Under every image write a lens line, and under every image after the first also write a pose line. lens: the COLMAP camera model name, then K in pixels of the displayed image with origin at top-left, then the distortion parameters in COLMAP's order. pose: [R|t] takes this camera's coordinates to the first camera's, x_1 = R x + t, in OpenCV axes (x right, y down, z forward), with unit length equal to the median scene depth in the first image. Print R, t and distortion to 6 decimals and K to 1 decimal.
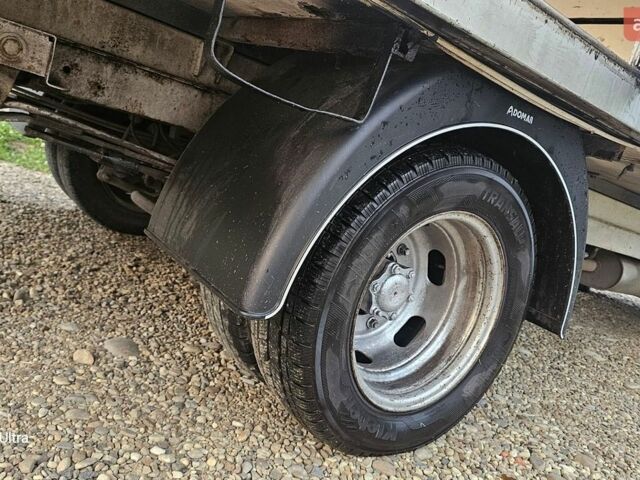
lens RADIAL K [[569.8, 0, 320.9], [0, 569.8, 246.9], [0, 0, 1]] dist [0.081999, -0.100120]
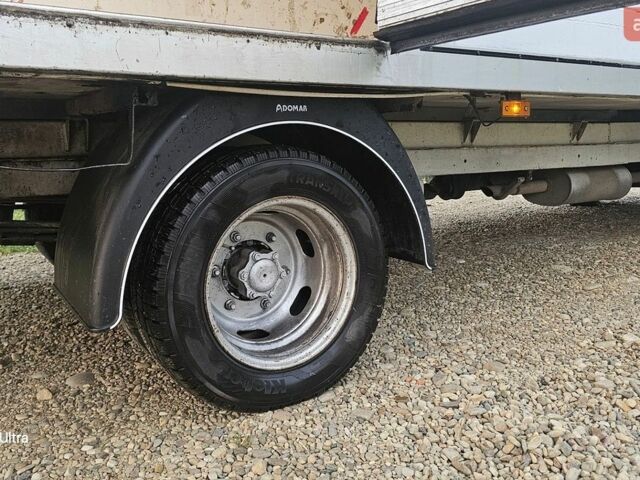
lens RADIAL K [[569.8, 0, 320.9], [0, 569.8, 246.9], [0, 0, 1]] dist [0.081999, -0.100120]
pose [[0.950127, -0.291012, -0.112123, 0.387351], [0.291759, 0.956439, -0.010049, 0.069990], [0.110163, -0.023165, 0.993644, -0.172027]]
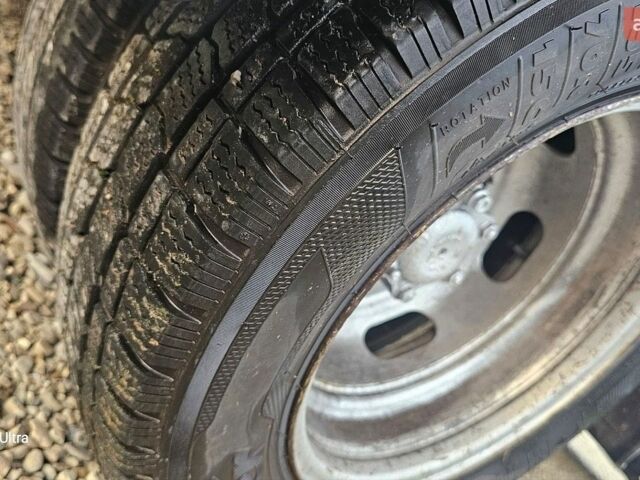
lens RADIAL K [[569.8, 0, 320.9], [0, 569.8, 246.9], [0, 0, 1]] dist [0.081999, -0.100120]
pose [[0.864208, 0.473603, 0.169837, -0.025777], [-0.482977, 0.875482, 0.016260, 0.115094], [-0.140989, -0.096079, 0.985338, 0.569602]]
